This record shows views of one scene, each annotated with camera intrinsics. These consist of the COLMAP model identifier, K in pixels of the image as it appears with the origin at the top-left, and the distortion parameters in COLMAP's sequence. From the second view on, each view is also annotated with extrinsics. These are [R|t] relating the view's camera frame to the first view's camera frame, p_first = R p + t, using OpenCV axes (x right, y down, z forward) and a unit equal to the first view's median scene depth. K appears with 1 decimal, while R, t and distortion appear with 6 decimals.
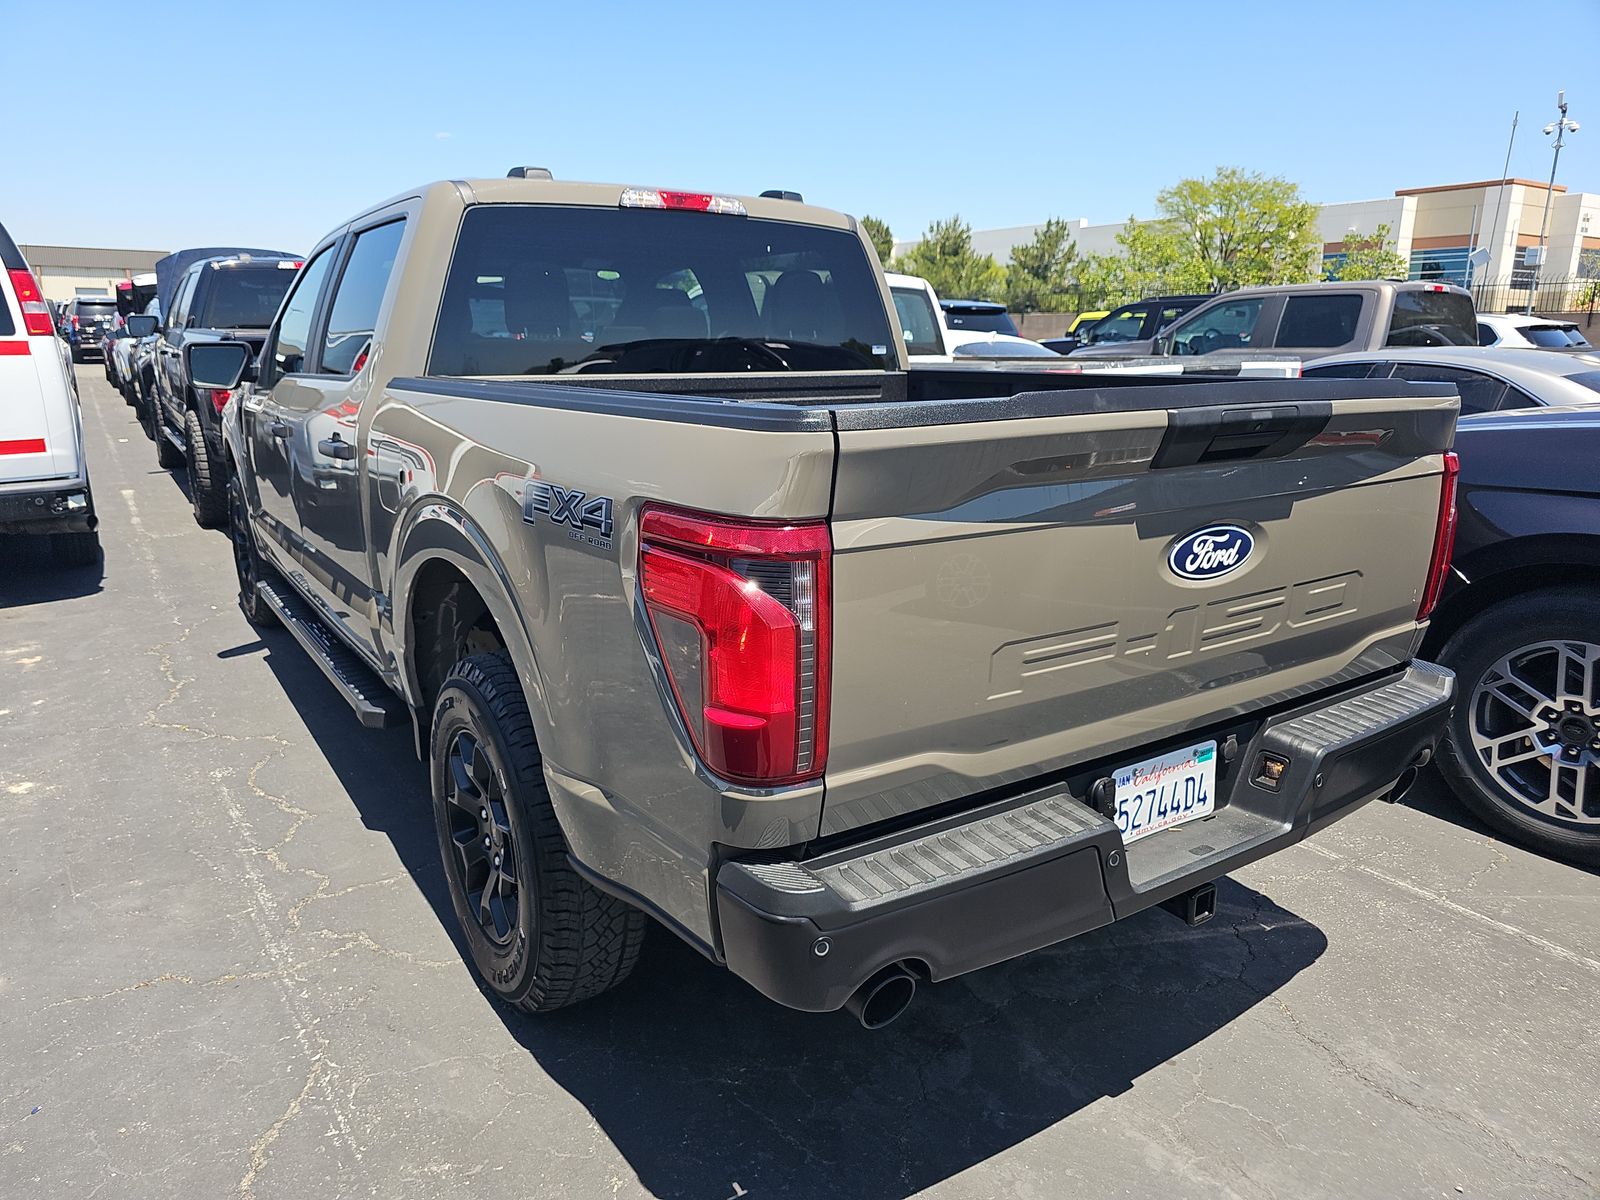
lens RADIAL K [[1081.2, 0, 796.1], [0, 1081.2, 596.9], [0, 0, 1]] dist [0.036759, -0.025707]
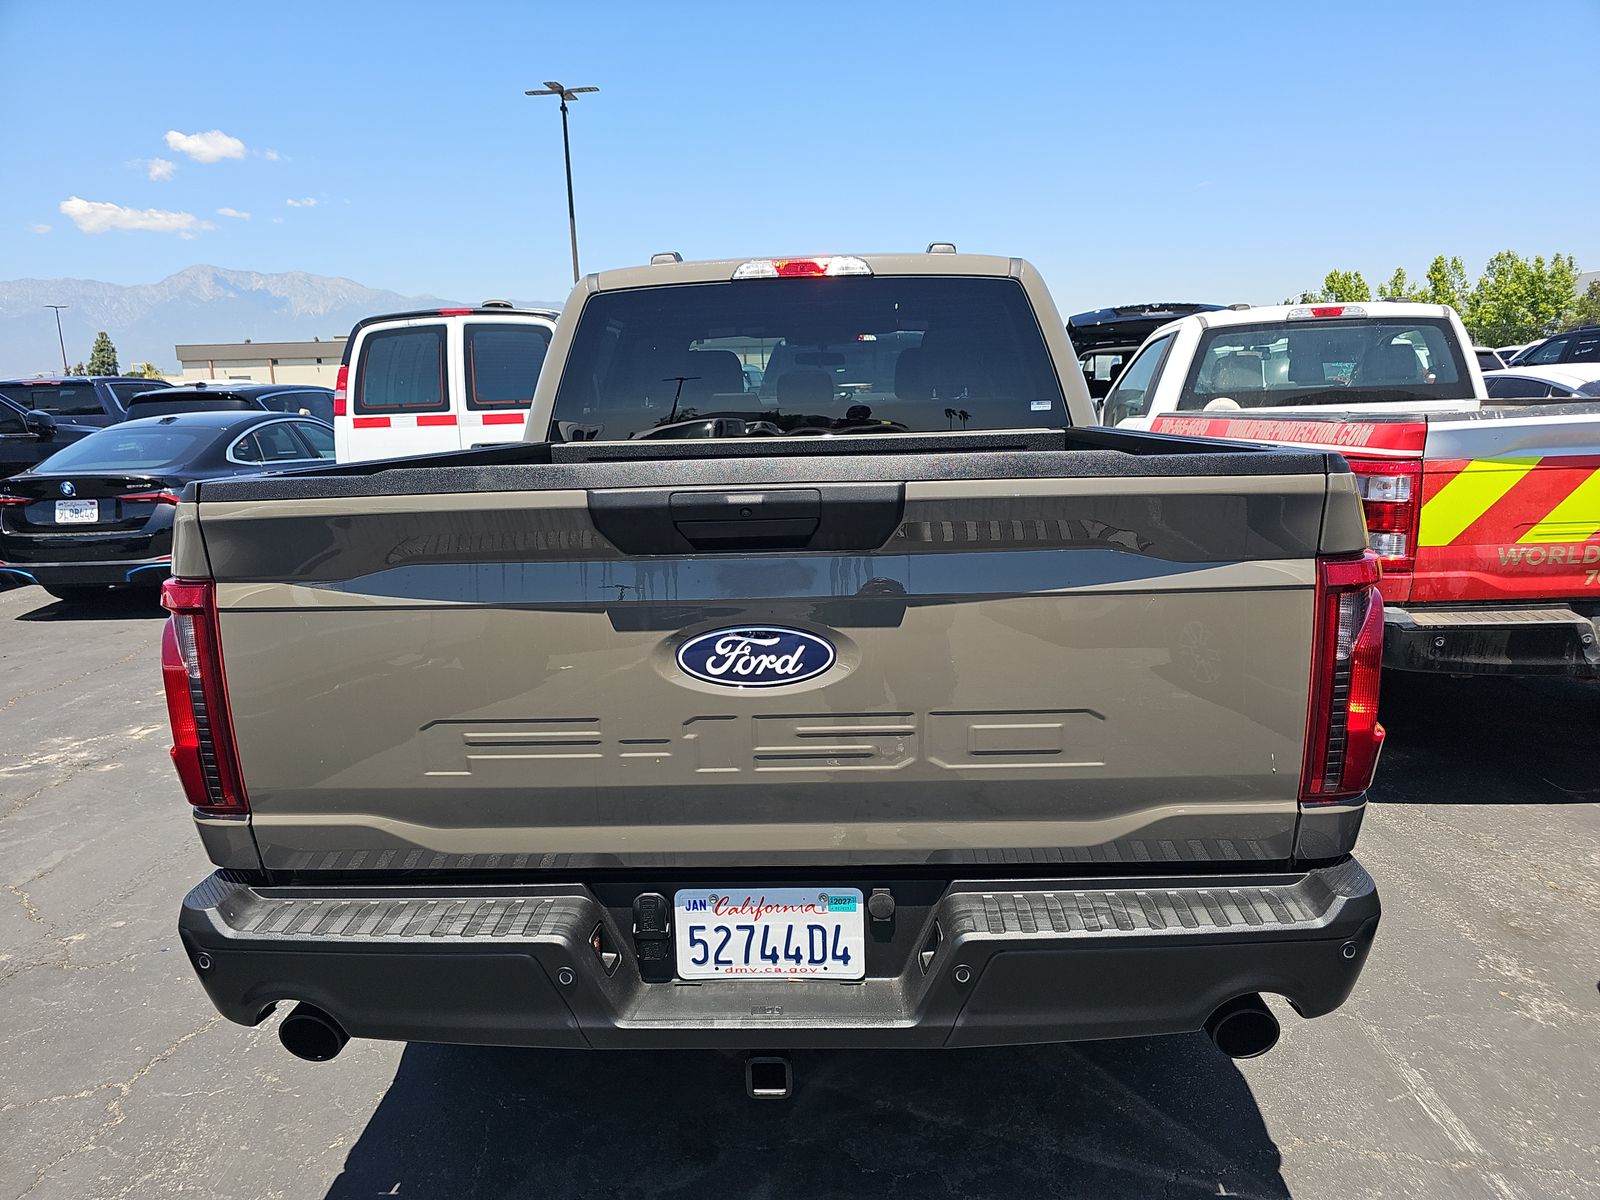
lens RADIAL K [[1081.2, 0, 803.3], [0, 1081.2, 613.5], [0, 0, 1]] dist [0.036759, -0.025707]
pose [[0.807031, 0.089254, -0.583724, 0.845395], [-0.105871, 0.994364, 0.005671, -0.077926], [0.580940, 0.057223, 0.811932, 0.314241]]
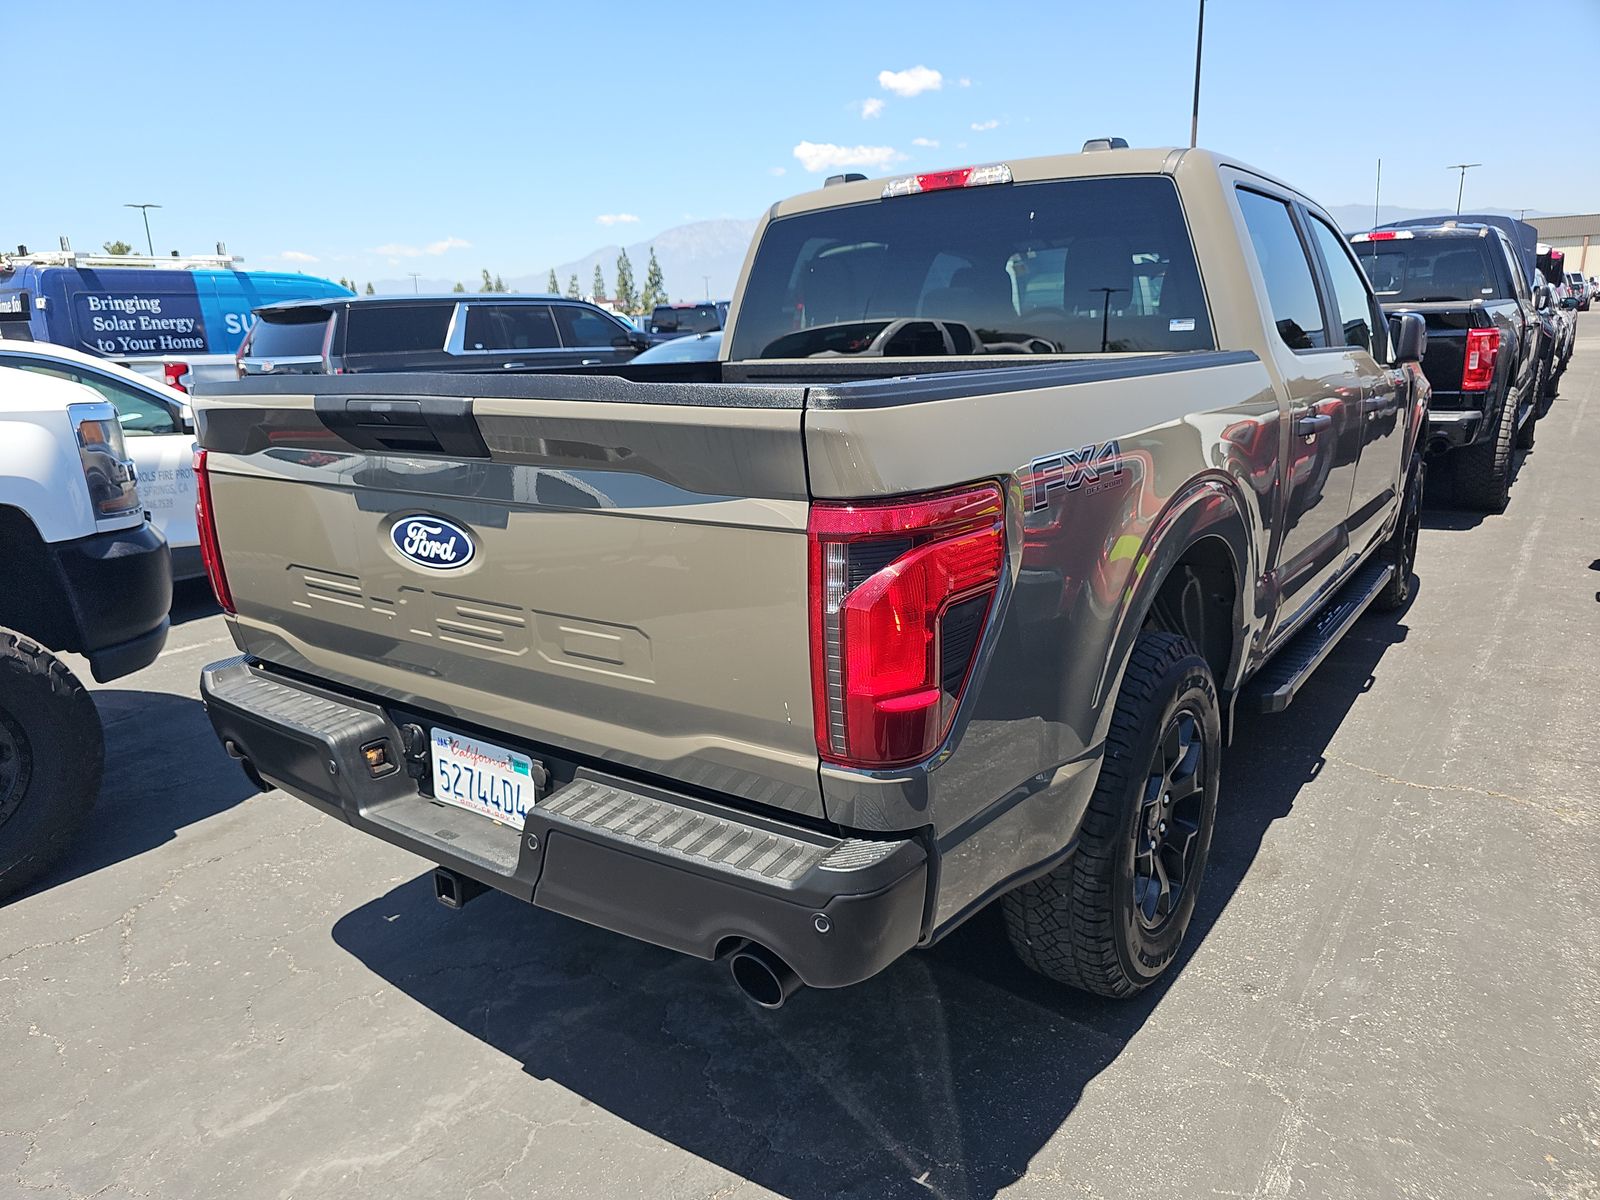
lens RADIAL K [[1081.2, 0, 769.1], [0, 1081.2, 610.0], [0, 0, 1]] dist [0.036759, -0.025707]
pose [[0.325056, 0.220489, -0.919632, 1.342749], [-0.188228, 0.968068, 0.165571, -0.194054], [0.926773, 0.119281, 0.356179, 0.880094]]
